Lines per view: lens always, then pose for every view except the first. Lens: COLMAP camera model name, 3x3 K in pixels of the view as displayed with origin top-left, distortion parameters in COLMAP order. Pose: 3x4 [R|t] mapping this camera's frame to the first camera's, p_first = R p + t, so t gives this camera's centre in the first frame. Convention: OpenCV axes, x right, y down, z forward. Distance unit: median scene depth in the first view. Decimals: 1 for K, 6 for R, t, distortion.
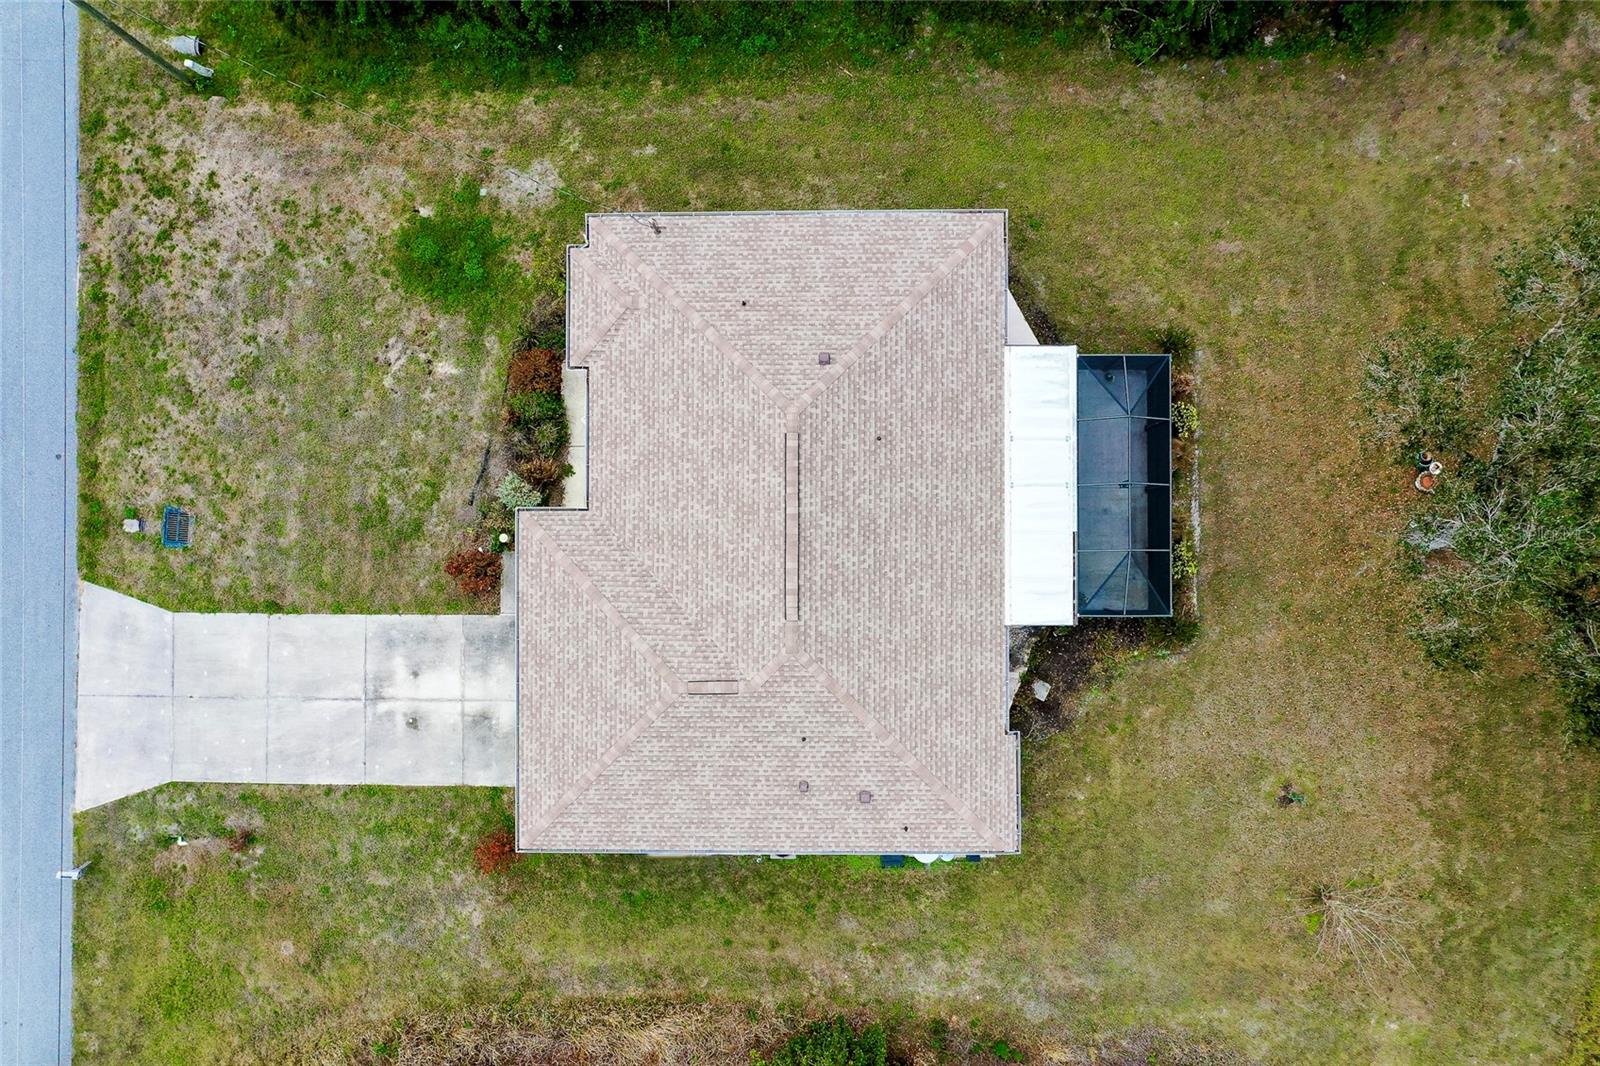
lens RADIAL K [[1258.5, 0, 804.3], [0, 1258.5, 532.4], [0, 0, 1]] dist [0.002992, -0.001149]
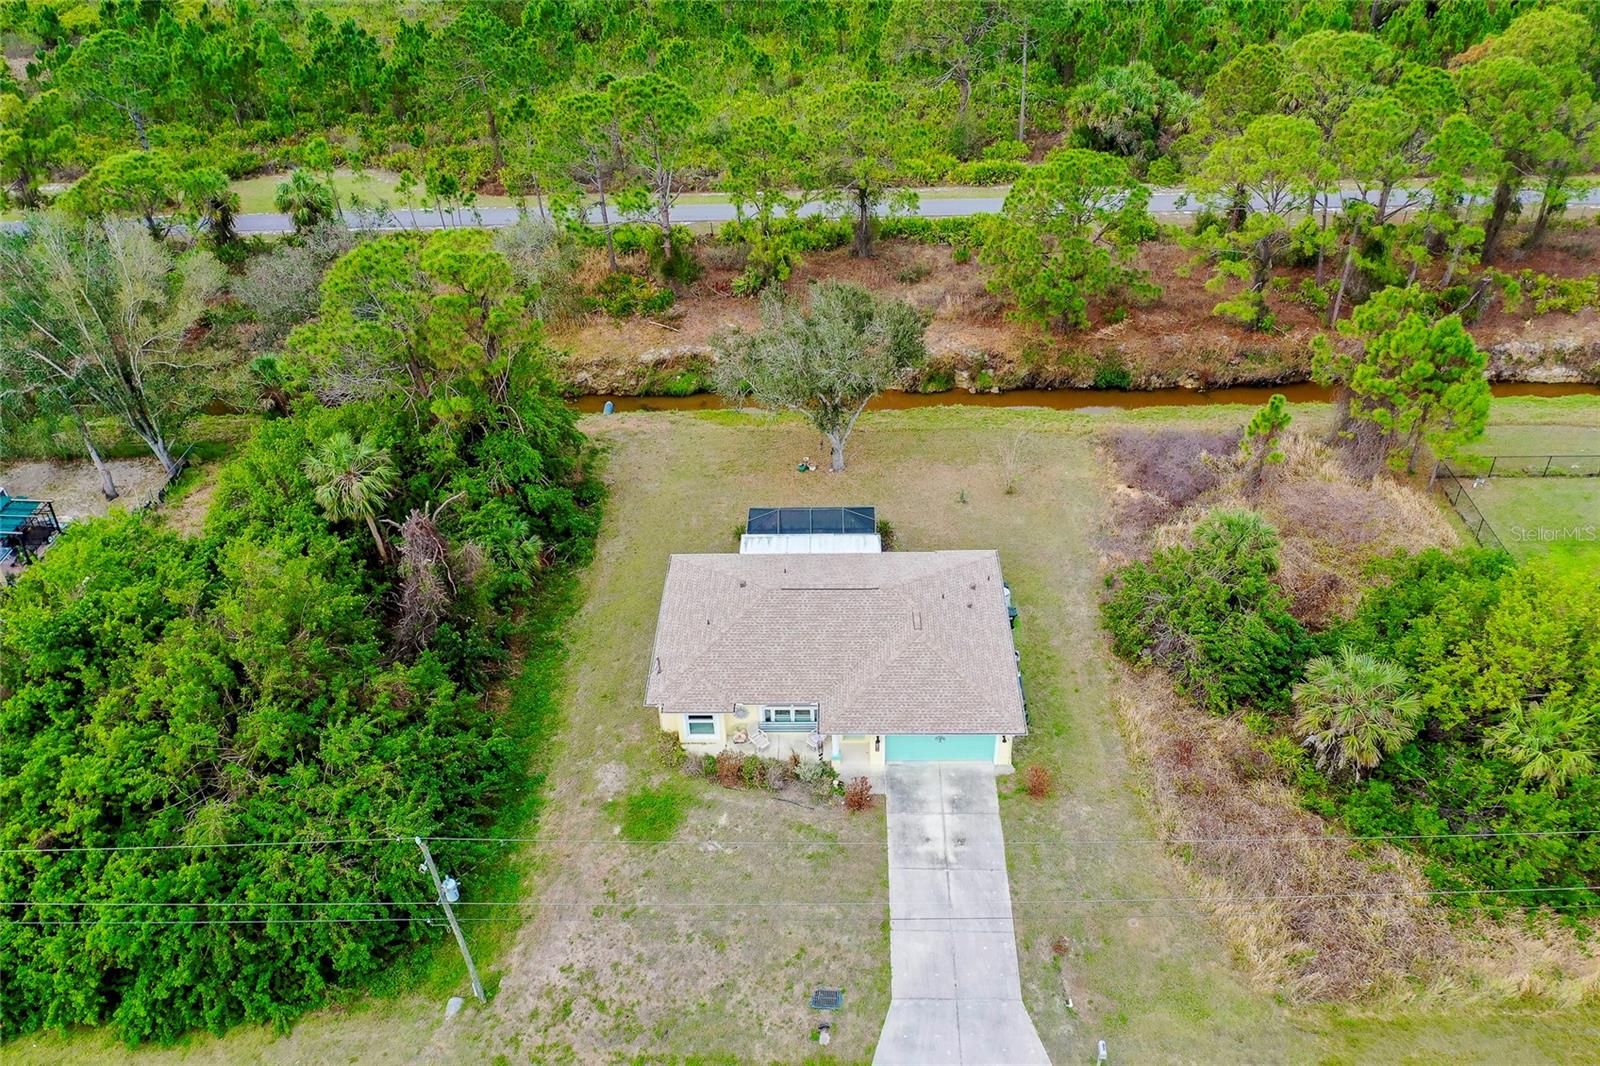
lens RADIAL K [[1258.5, 0, 804.3], [0, 1258.5, 532.4], [0, 0, 1]] dist [0.002992, -0.001149]
pose [[0.025825, -0.572736, 0.819333, -1.319962], [0.999589, 0.004611, -0.028283, 0.008077], [0.012421, 0.819727, 0.572620, -0.143120]]
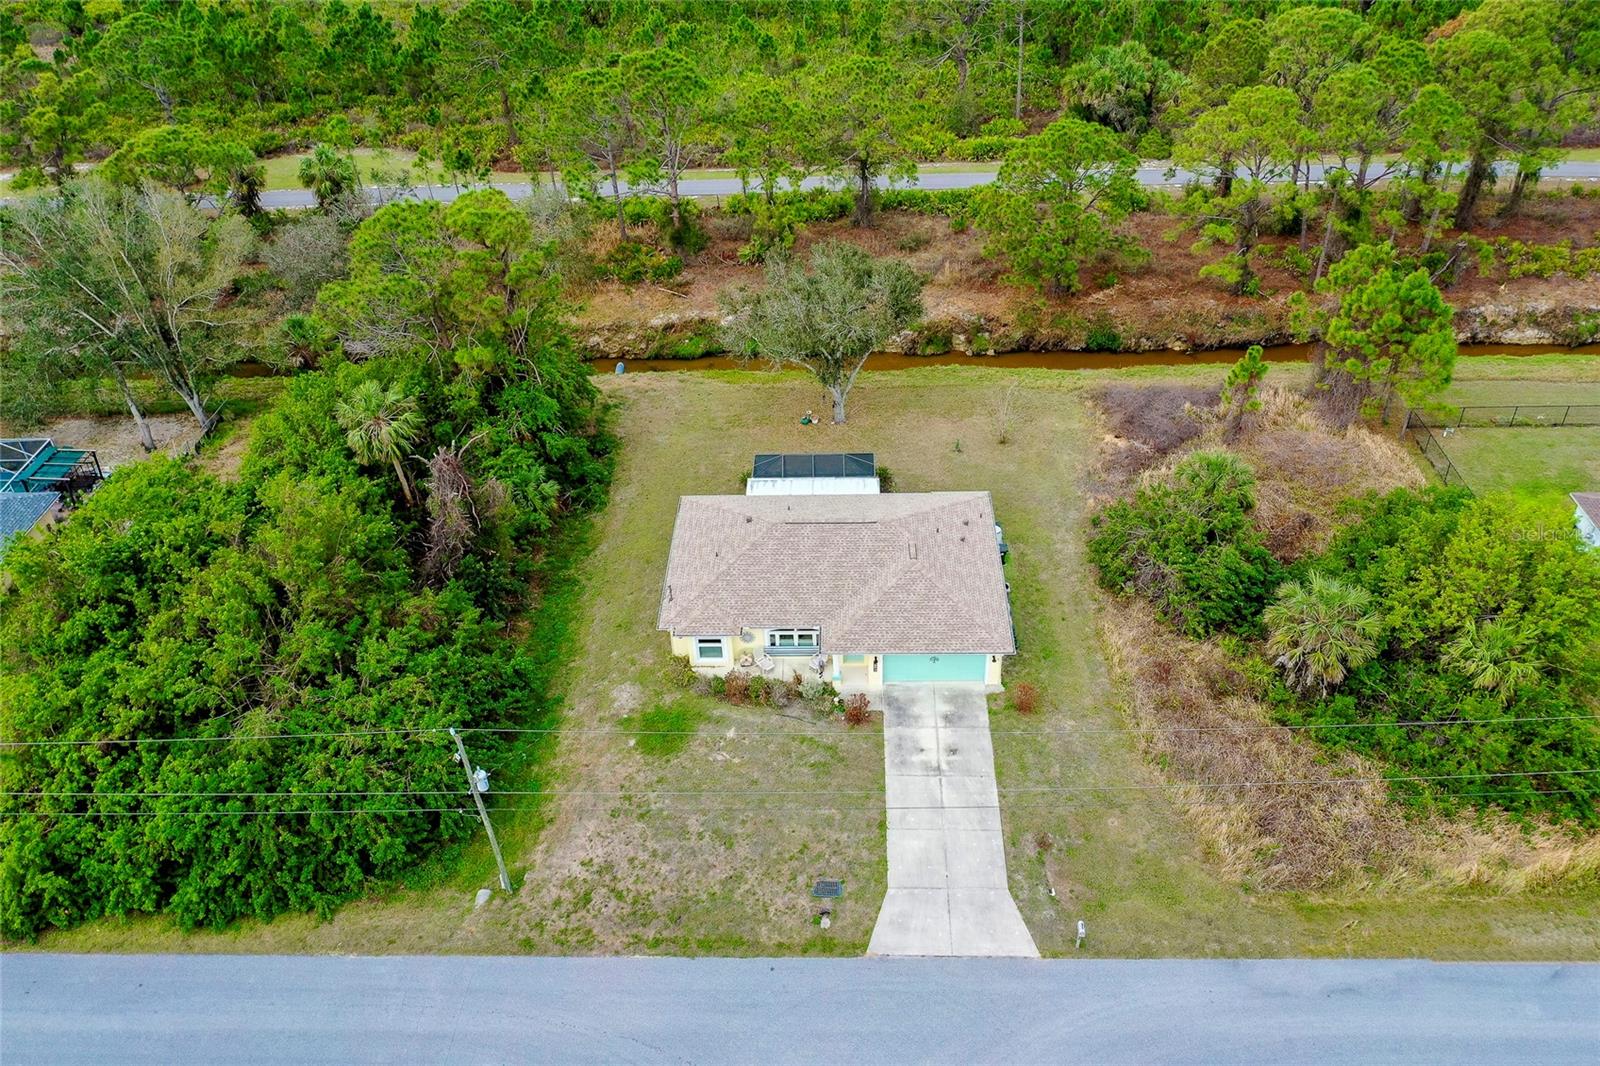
lens RADIAL K [[1259.2, 0, 804.7], [0, 1259.2, 531.3], [0, 0, 1]] dist [-0.006123, 0.003319]
pose [[0.028303, -0.574352, 0.818119, -1.453763], [0.999474, 0.003297, -0.032263, 0.015339], [0.015833, 0.818602, 0.574143, -0.136162]]
